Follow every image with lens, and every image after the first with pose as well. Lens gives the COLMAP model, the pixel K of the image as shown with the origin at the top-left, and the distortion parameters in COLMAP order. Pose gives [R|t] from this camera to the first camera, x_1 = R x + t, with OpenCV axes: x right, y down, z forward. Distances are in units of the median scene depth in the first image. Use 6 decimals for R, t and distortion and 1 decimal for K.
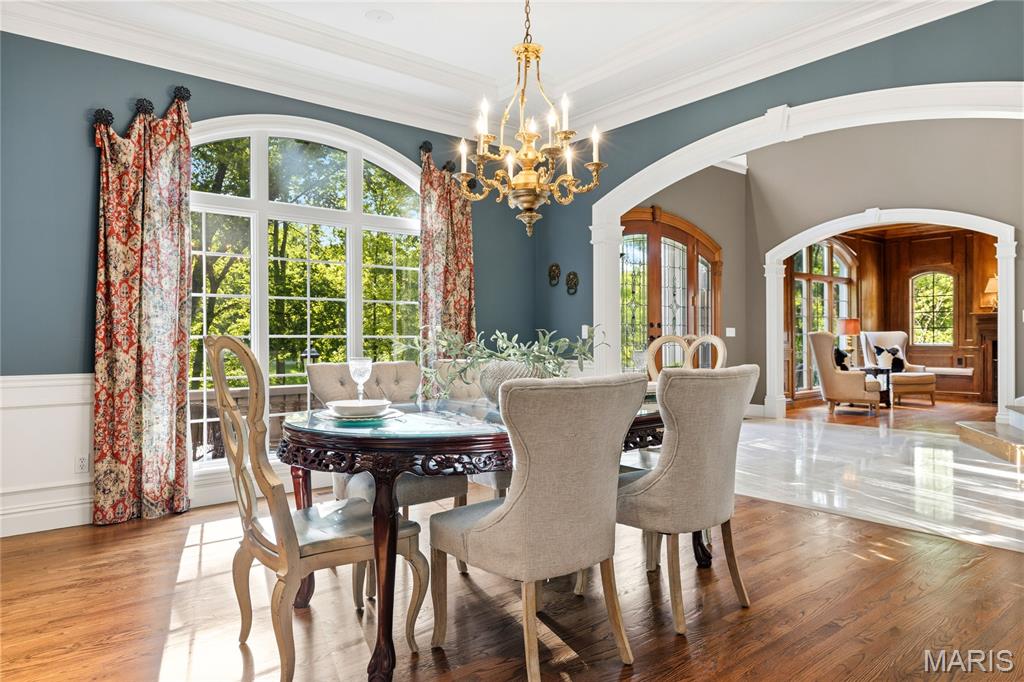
lens RADIAL K [[687.0, 0, 512.6], [0, 687.0, 340.3], [0, 0, 1]] dist [0.024229, -0.001722]
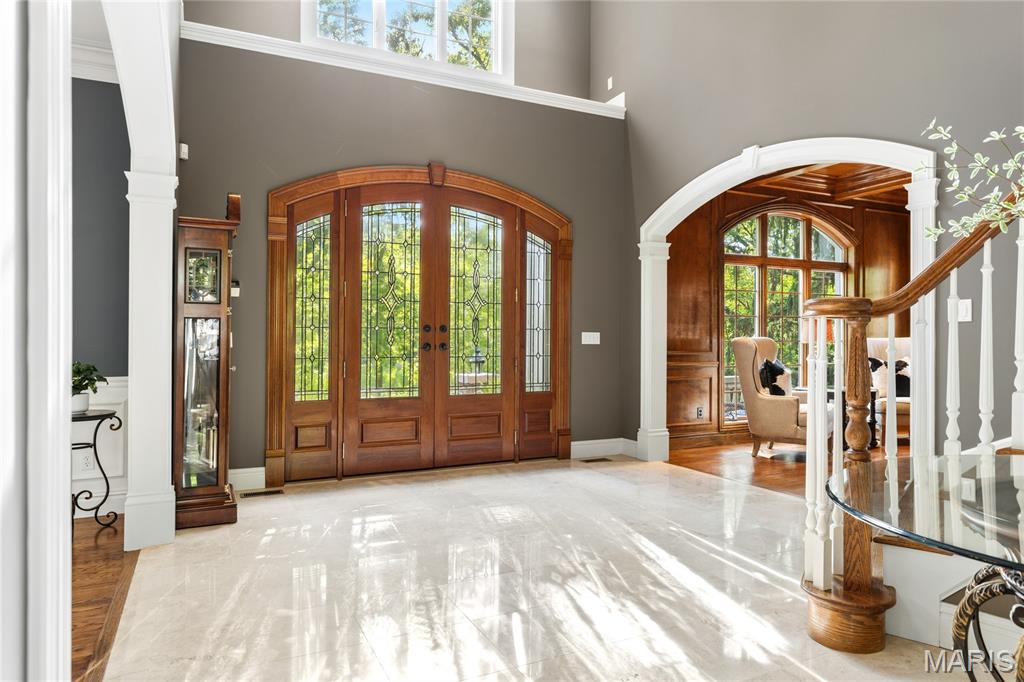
lens RADIAL K [[639.6, 0, 517.8], [0, 639.6, 338.9], [0, 0, 1]] dist [0.008164, 0.000464]
pose [[0.967371, 0.005688, -0.253299, 0.412053], [-0.005901, 0.999983, -0.000080, -0.010413], [0.253294, 0.001572, 0.967388, 0.331830]]
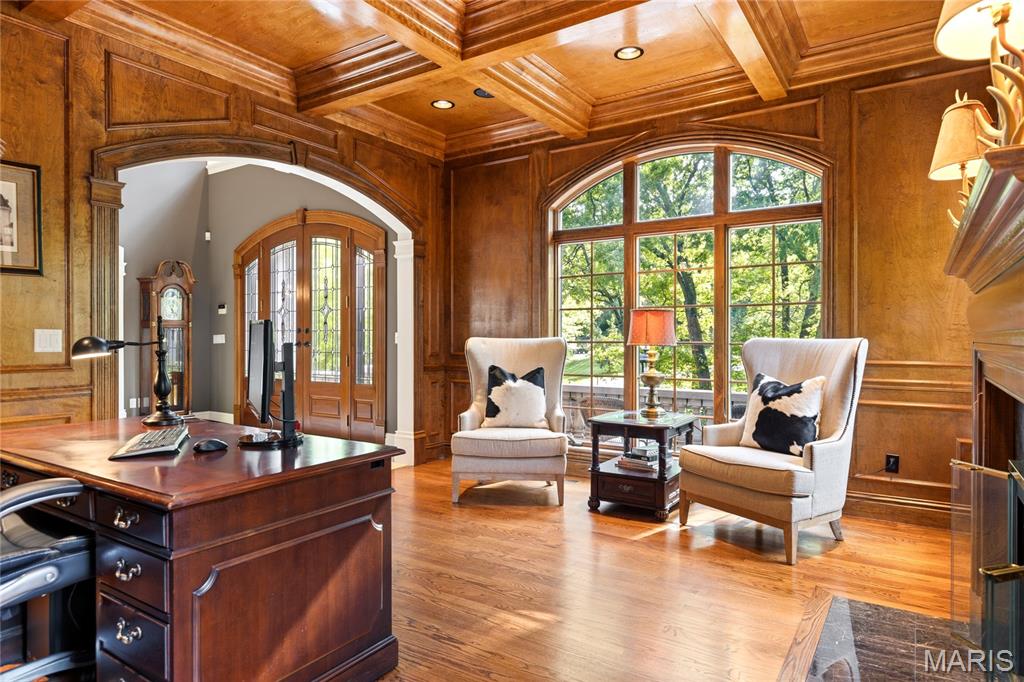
lens RADIAL K [[600.2, 0, 513.1], [0, 600.2, 337.2], [0, 0, 1]] dist [0.002377, -0.000386]
pose [[0.279324, 0.010192, -0.960143, 0.988771], [-0.000795, 0.999946, 0.010383, -0.019875], [0.960197, -0.002137, 0.279317, 0.935224]]
